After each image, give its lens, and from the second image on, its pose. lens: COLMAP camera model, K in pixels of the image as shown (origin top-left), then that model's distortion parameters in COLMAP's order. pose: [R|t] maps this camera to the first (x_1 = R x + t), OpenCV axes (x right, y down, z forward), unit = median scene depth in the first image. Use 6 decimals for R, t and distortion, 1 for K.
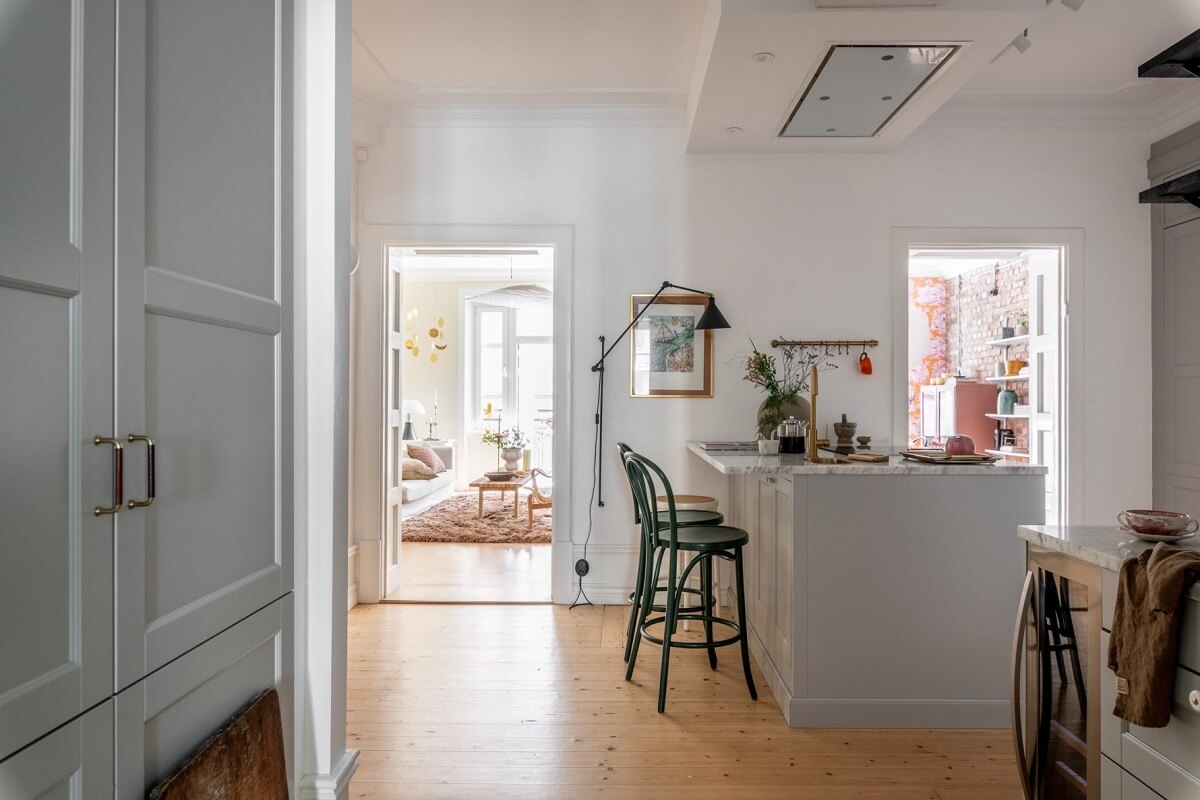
lens RADIAL K [[764.3, 0, 623.3], [0, 764.3, 391.5], [0, 0, 1]] dist [-0.001380, -0.000673]
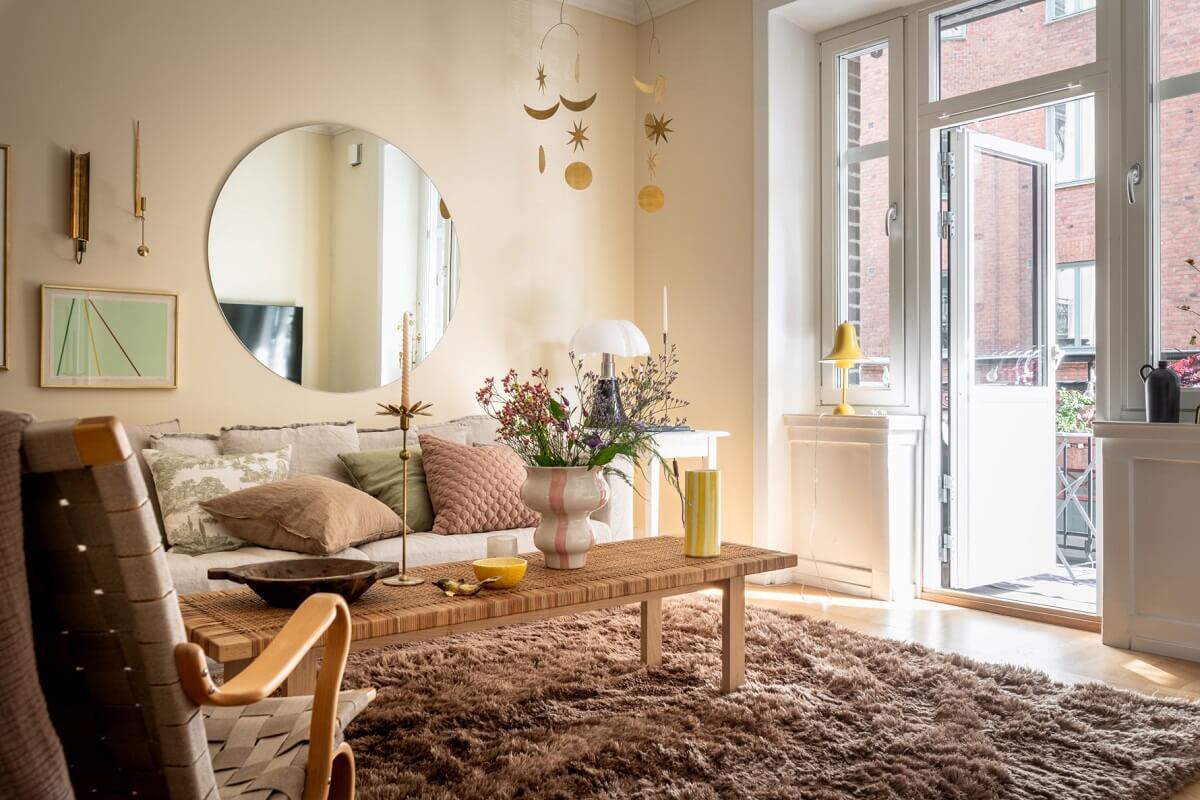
lens RADIAL K [[1016.6, 0, 618.0], [0, 1016.6, 378.5], [0, 0, 1]] dist [-0.026768, 0.016172]
pose [[0.654923, -0.007644, -0.755657, 0.107202], [0.006166, 0.999970, -0.004771, 0.047894], [0.755671, -0.001535, 0.654950, 0.783565]]
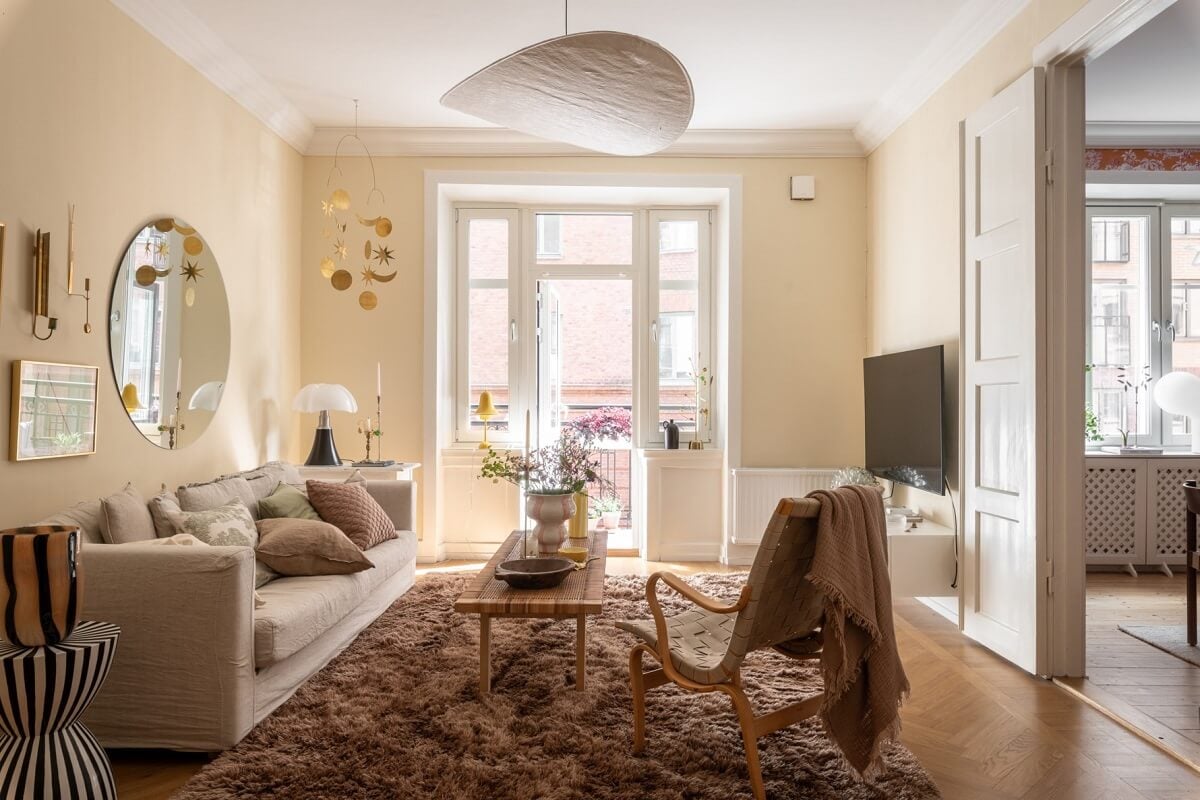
lens RADIAL K [[806.1, 0, 601.2], [0, 806.1, 398.0], [0, 0, 1]] dist [-0.034756, -0.001601]
pose [[1.000000, 0.000474, -0.000056, -0.115899], [-0.000474, 0.999998, 0.002173, 0.021541], [0.000057, -0.002173, 0.999998, 0.548739]]
